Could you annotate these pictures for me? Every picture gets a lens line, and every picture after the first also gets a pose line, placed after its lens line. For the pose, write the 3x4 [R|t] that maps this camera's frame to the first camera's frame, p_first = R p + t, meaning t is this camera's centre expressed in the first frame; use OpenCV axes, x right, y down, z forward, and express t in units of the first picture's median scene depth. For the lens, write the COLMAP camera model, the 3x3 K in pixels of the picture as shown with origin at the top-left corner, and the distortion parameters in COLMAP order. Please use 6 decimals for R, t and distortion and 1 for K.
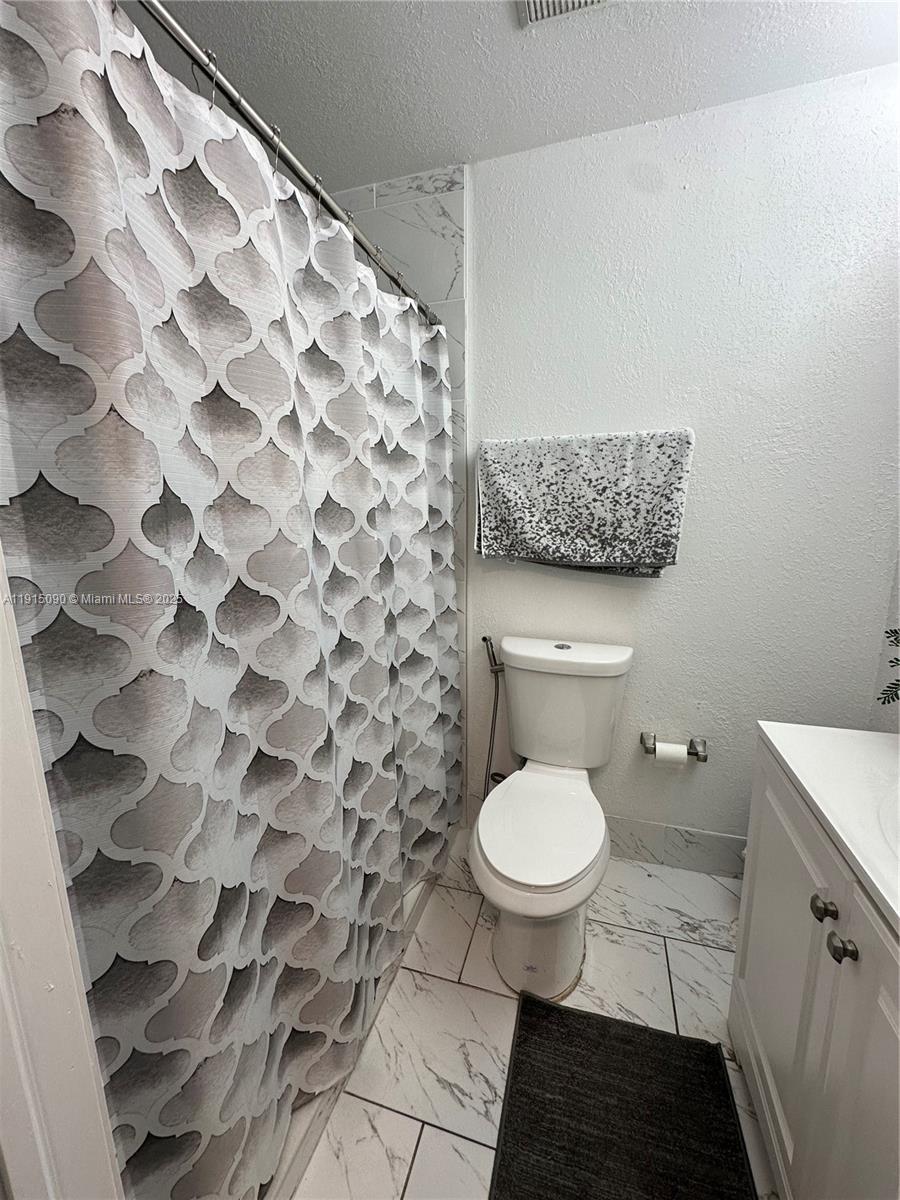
lens RADIAL K [[479.3, 0, 442.5], [0, 479.3, 605.5], [0, 0, 1]] dist [-0.003664, -0.001201]
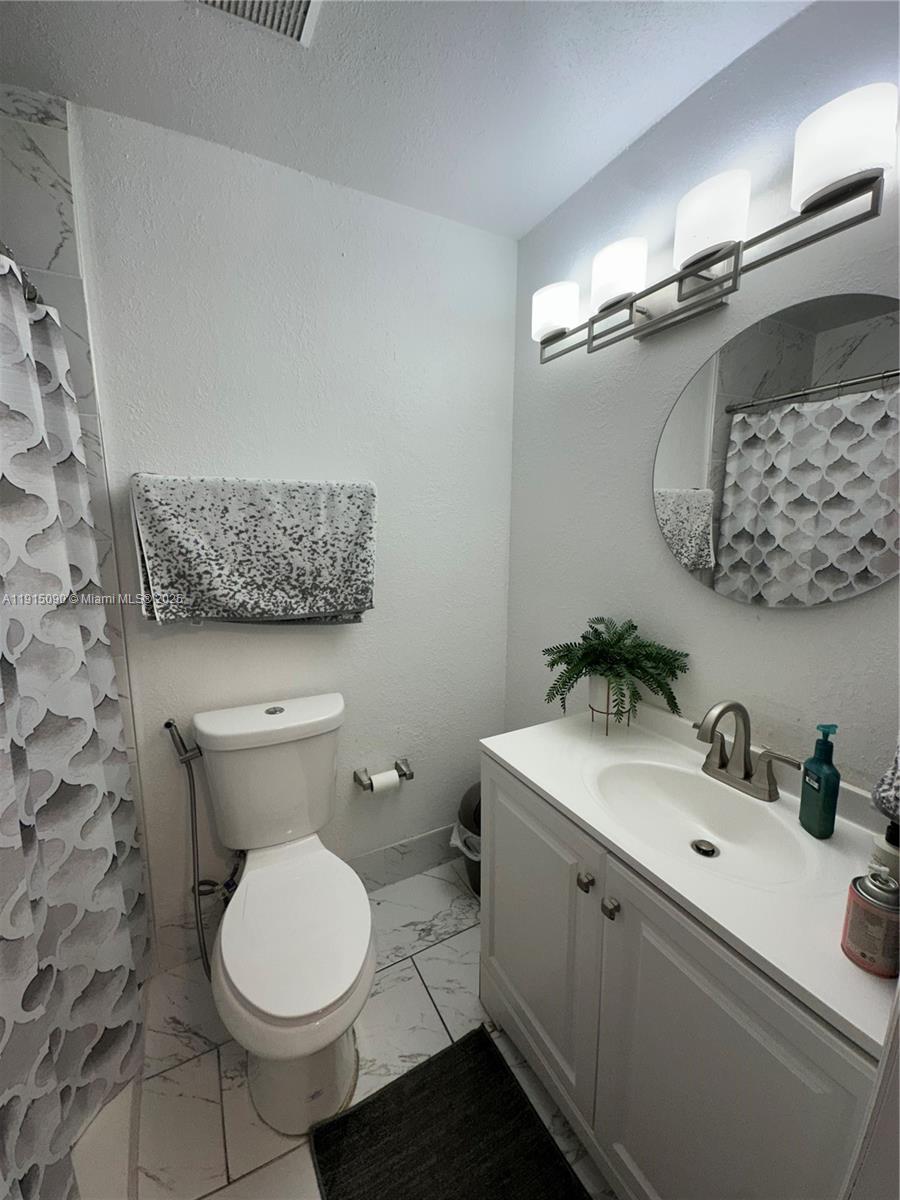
lens RADIAL K [[479.3, 0, 449.9], [0, 479.3, 598.5], [0, 0, 1]] dist [-0.003664, -0.001201]
pose [[0.690430, -0.107570, 0.715357, -0.144329], [0.131788, 0.991038, 0.021830, -0.101880], [-0.711294, 0.079203, 0.698418, 0.132230]]
